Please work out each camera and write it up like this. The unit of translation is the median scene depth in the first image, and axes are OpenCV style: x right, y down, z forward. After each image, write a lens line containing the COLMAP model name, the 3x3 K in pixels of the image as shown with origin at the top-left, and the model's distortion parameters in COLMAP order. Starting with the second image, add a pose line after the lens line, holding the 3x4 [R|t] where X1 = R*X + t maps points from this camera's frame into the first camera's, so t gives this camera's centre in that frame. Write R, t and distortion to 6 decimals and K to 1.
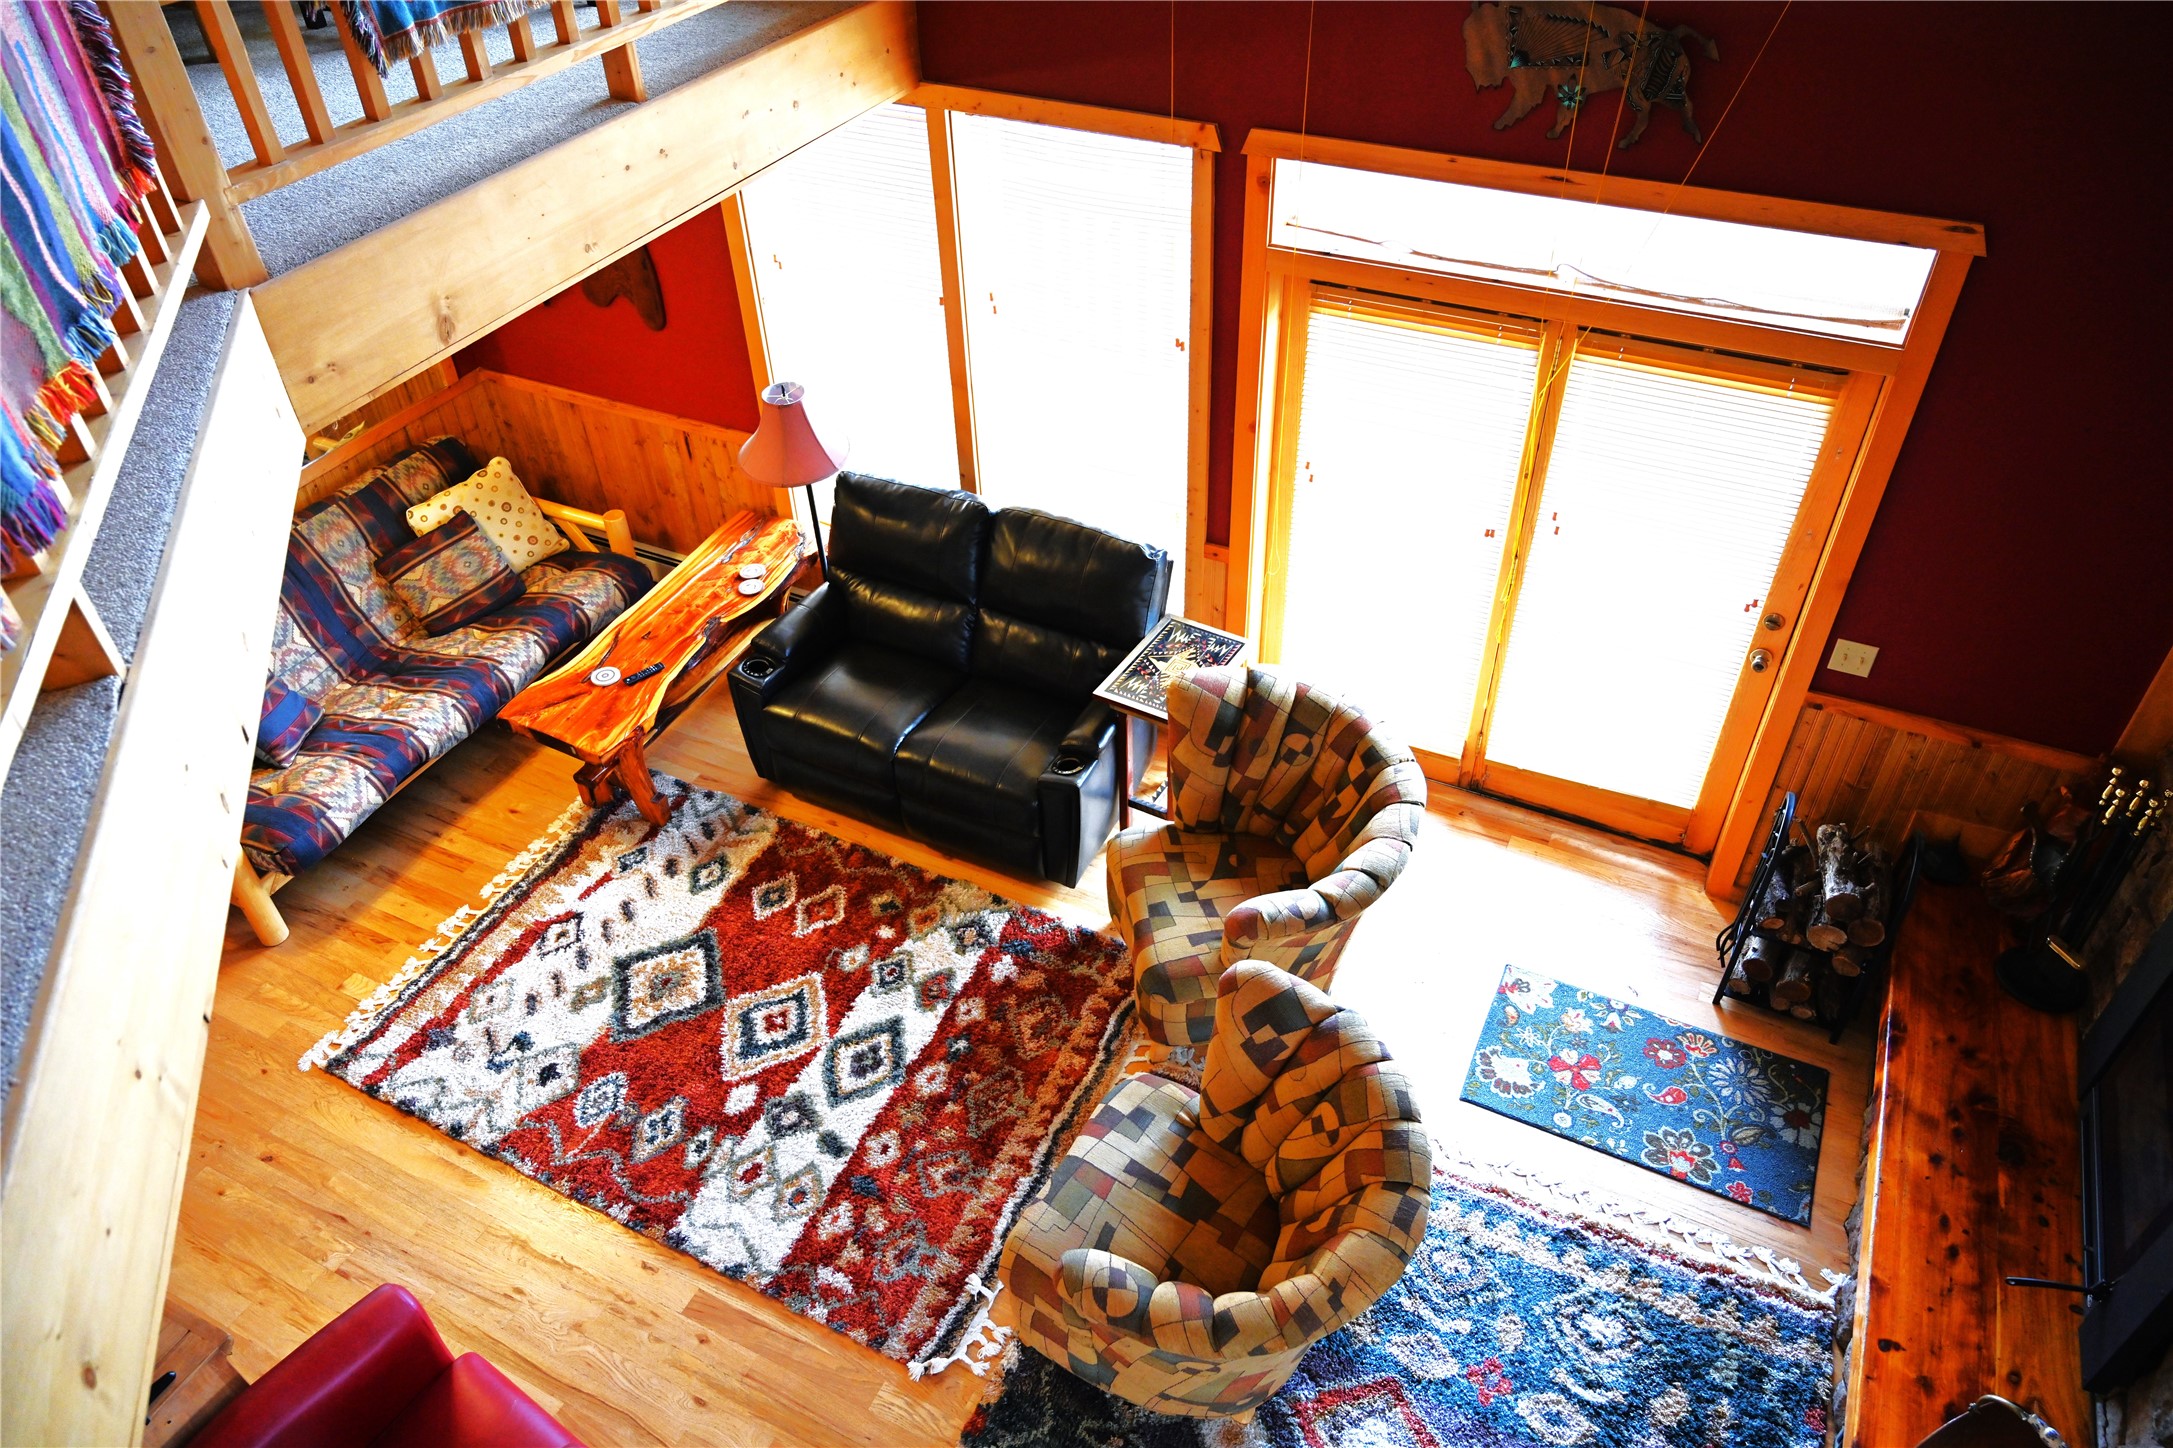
lens RADIAL K [[1444.9, 0, 1086.2], [0, 1444.9, 713.5], [0, 0, 1]] dist [-0.010236, 0.001806]
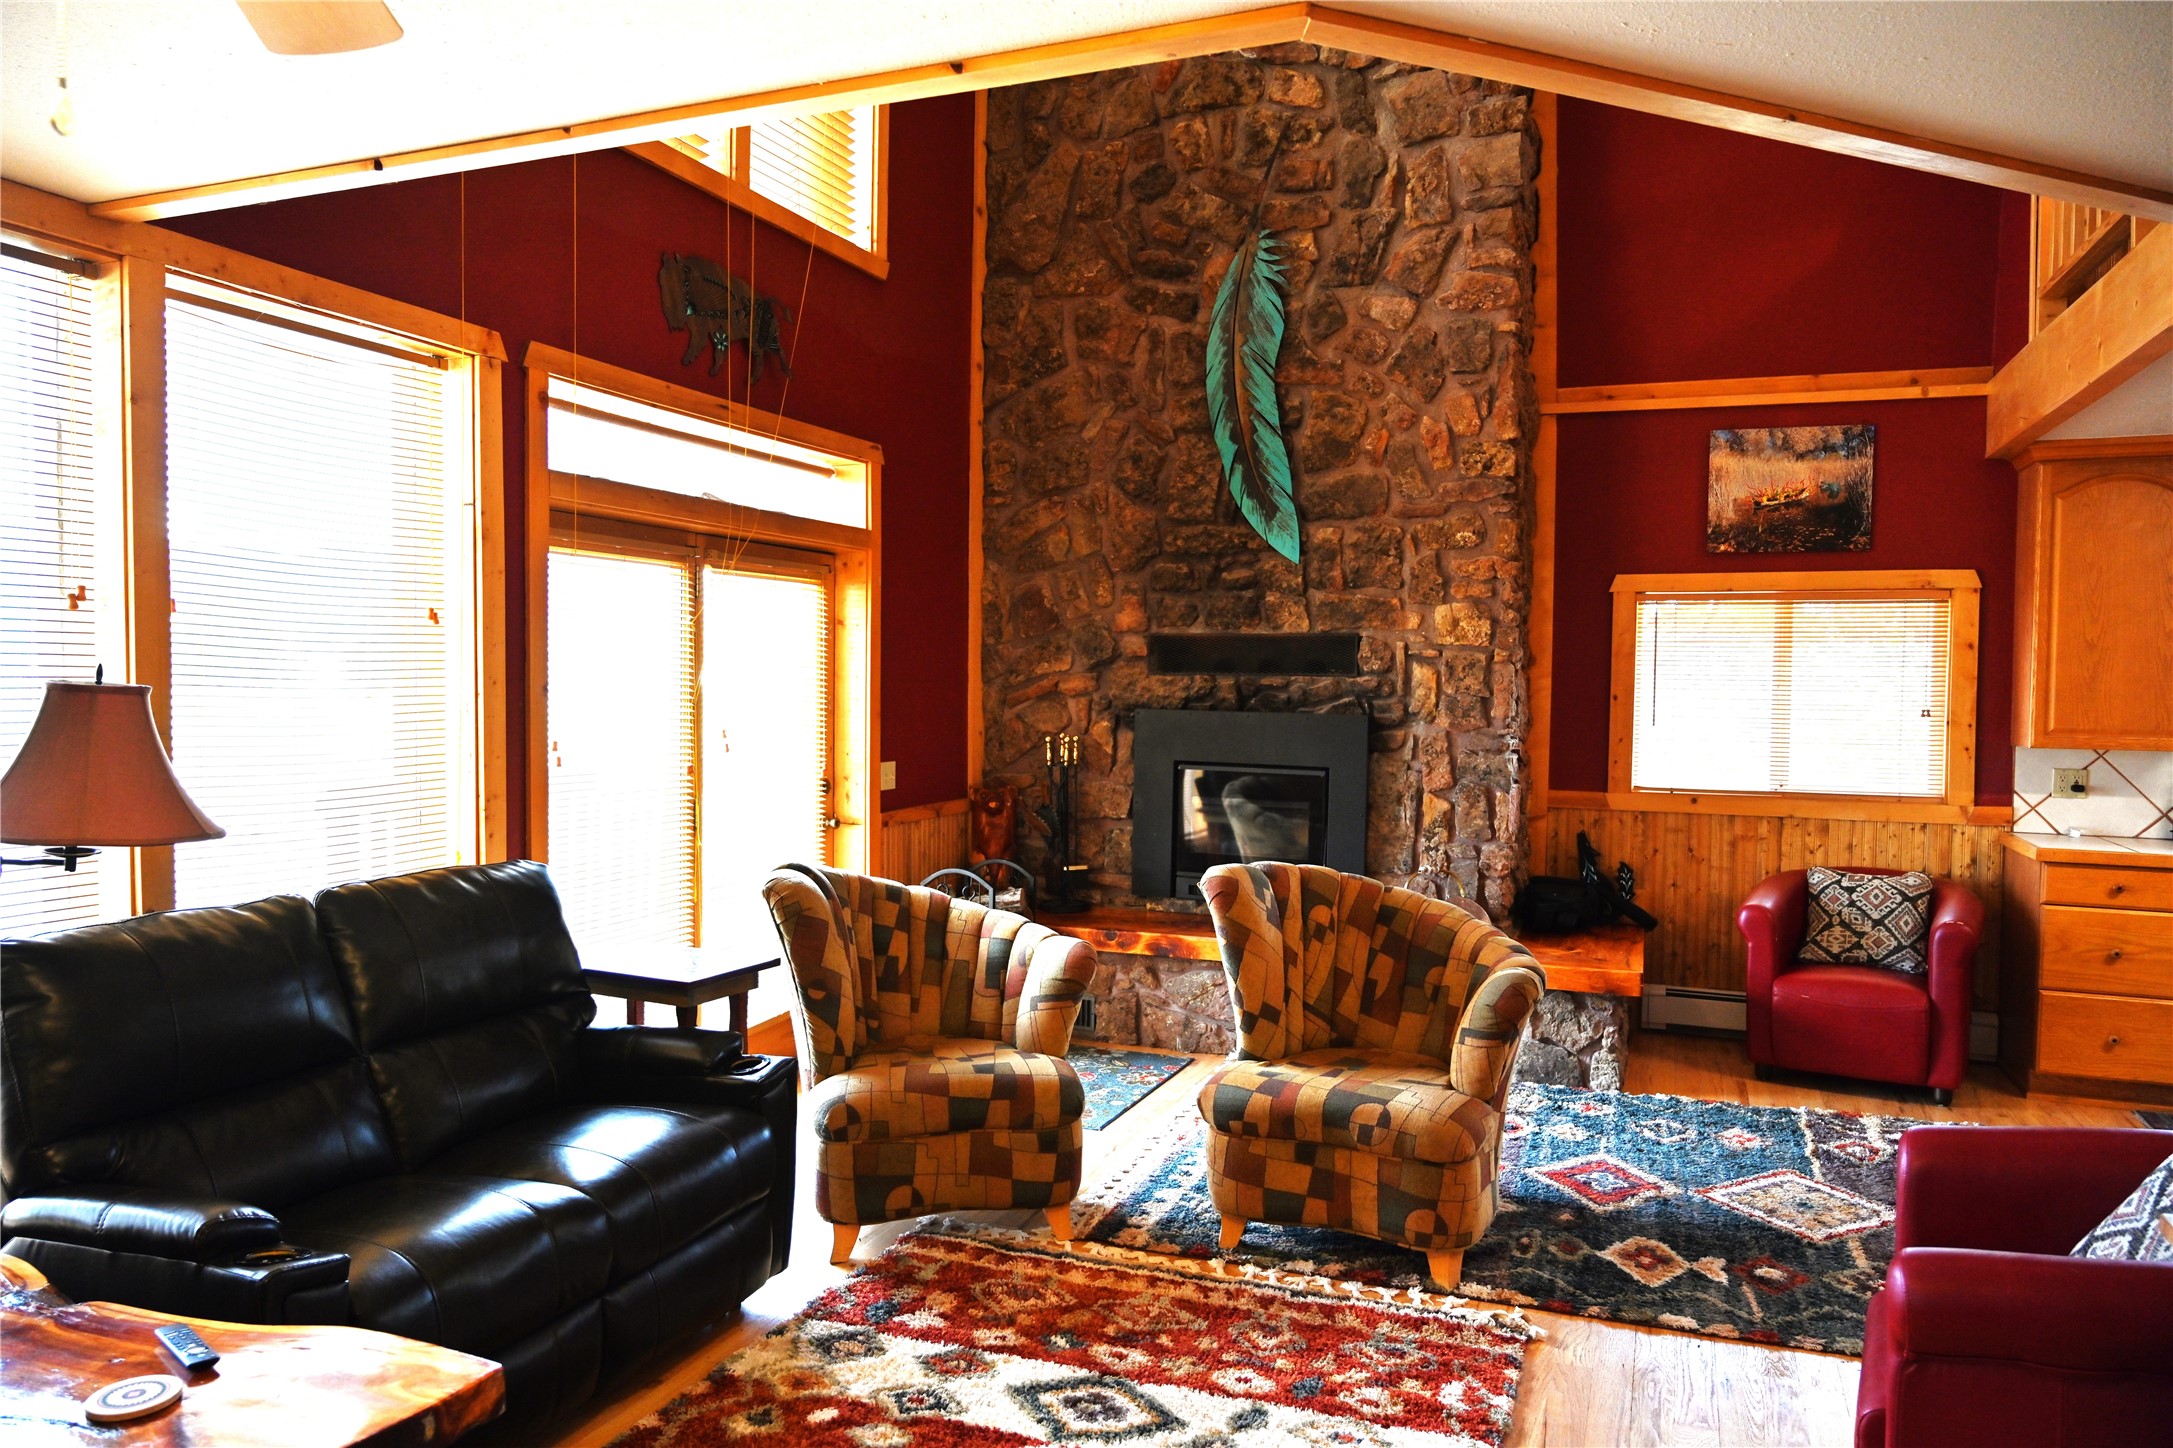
lens RADIAL K [[1444.9, 0, 1093.5], [0, 1444.9, 729.2], [0, 0, 1]] dist [-0.010236, 0.001806]
pose [[-0.073853, -0.012738, 0.997188, -0.814647], [0.637012, 0.768744, 0.056998, -0.026128], [-0.767308, 0.639430, -0.048660, 0.875976]]
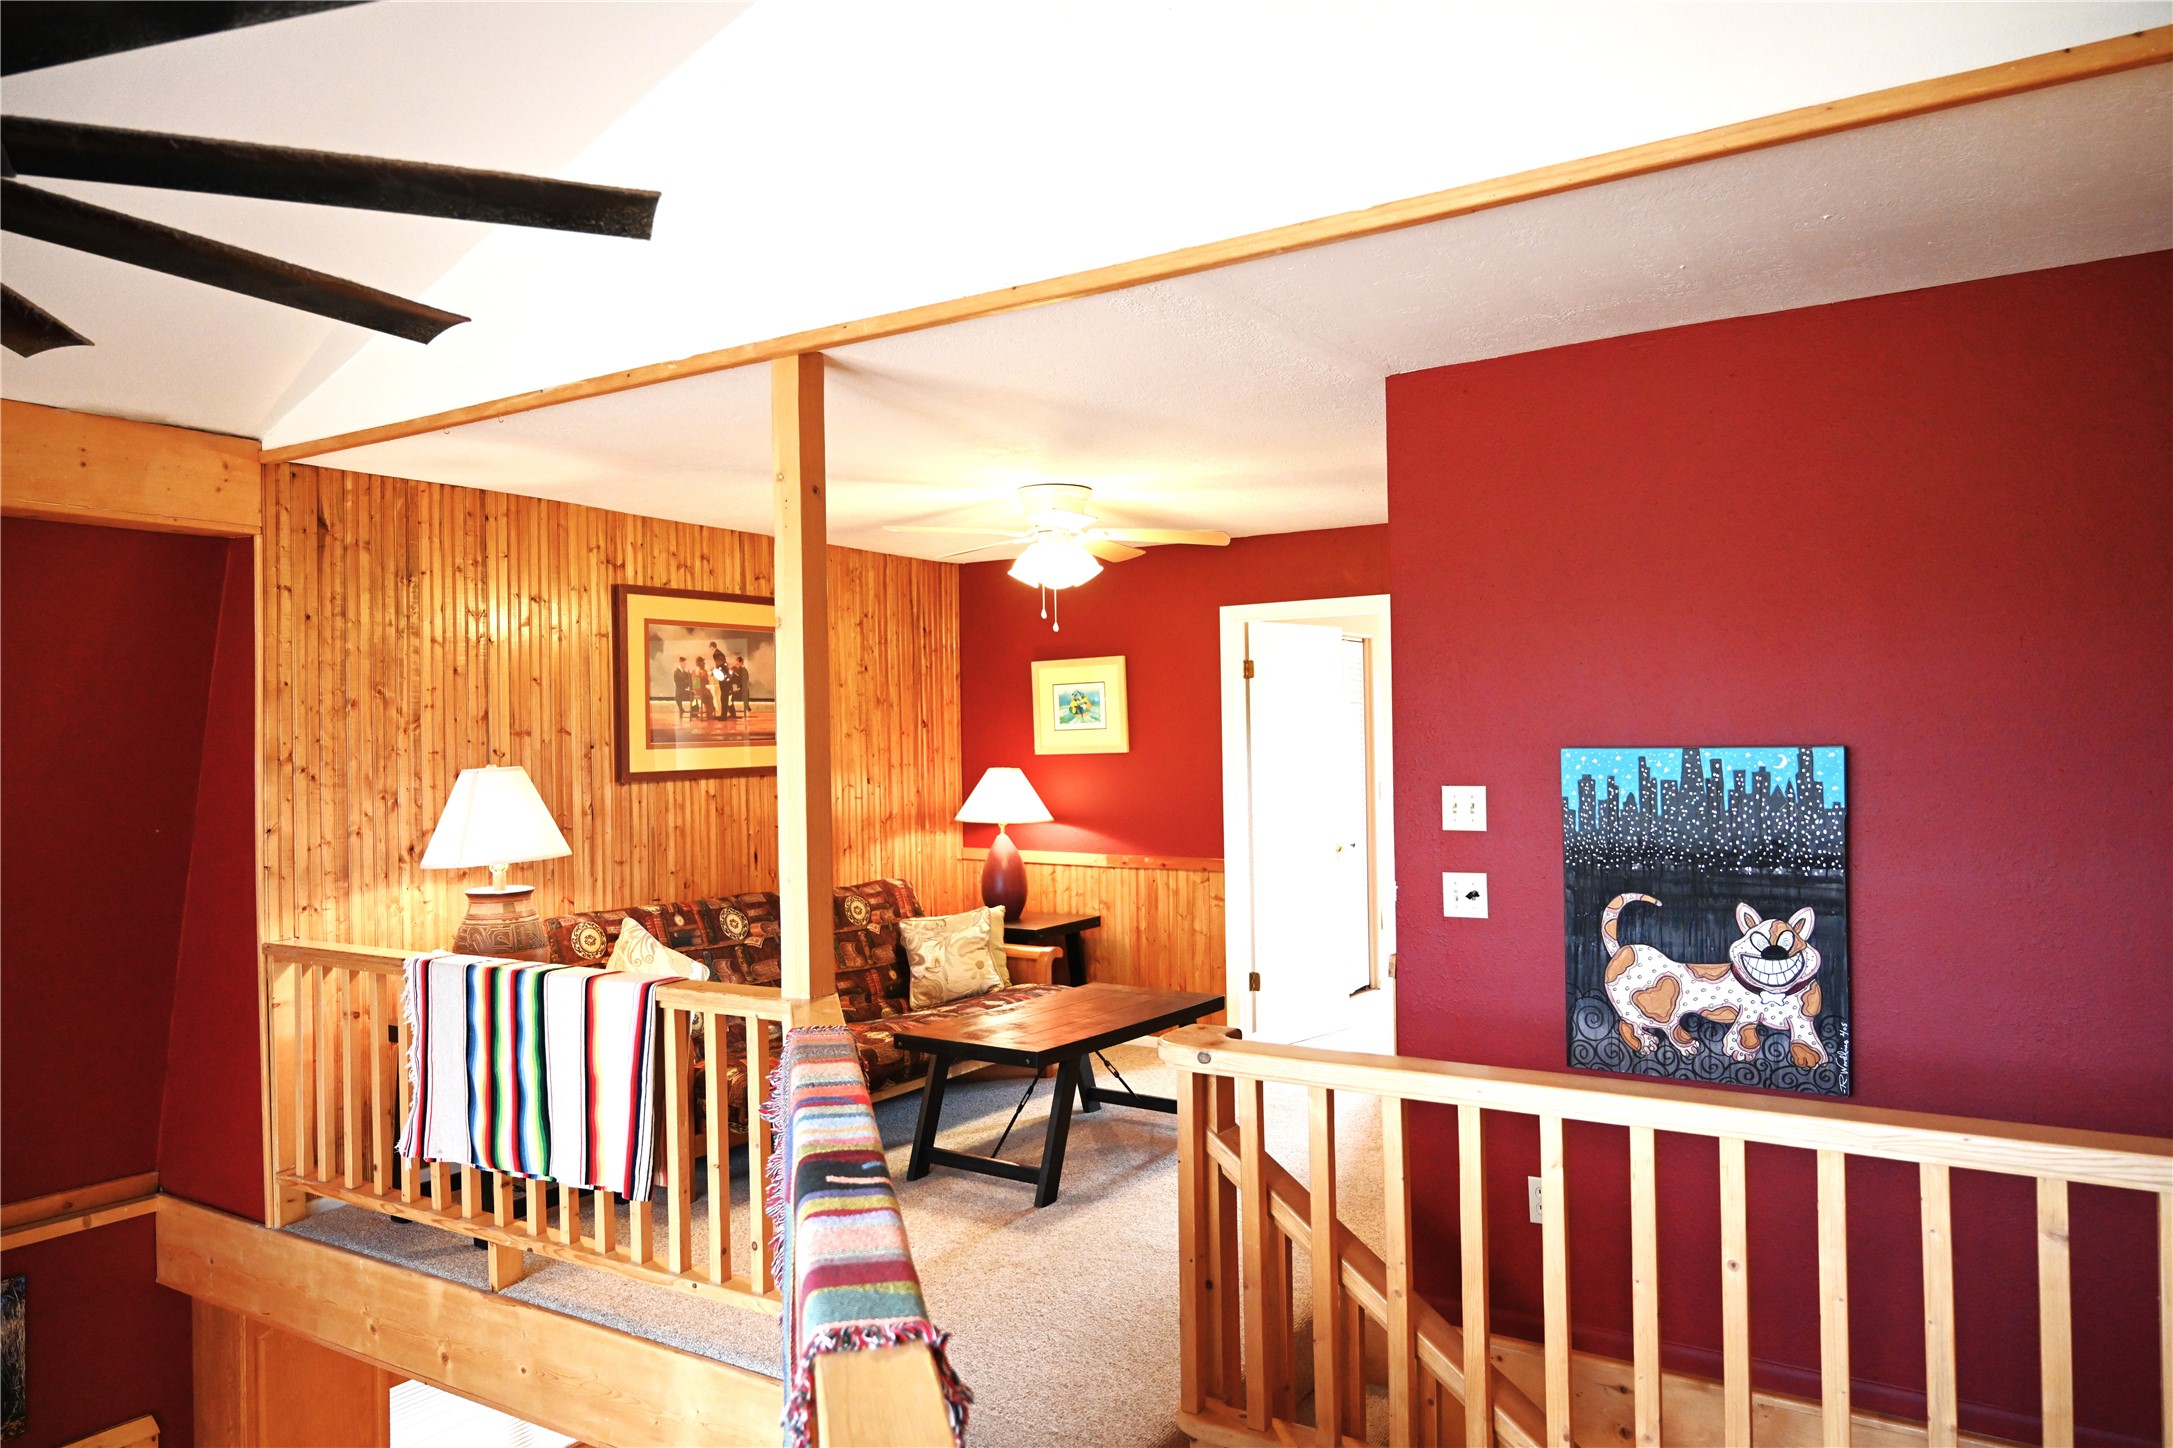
lens RADIAL K [[1444.9, 0, 1069.6], [0, 1444.9, 719.0], [0, 0, 1]] dist [-0.010236, 0.001806]
pose [[-0.992166, 0.044762, 0.116634, -0.431920], [0.108520, 0.771318, 0.627130, -0.582034], [-0.061890, 0.634874, -0.770133, 0.579676]]
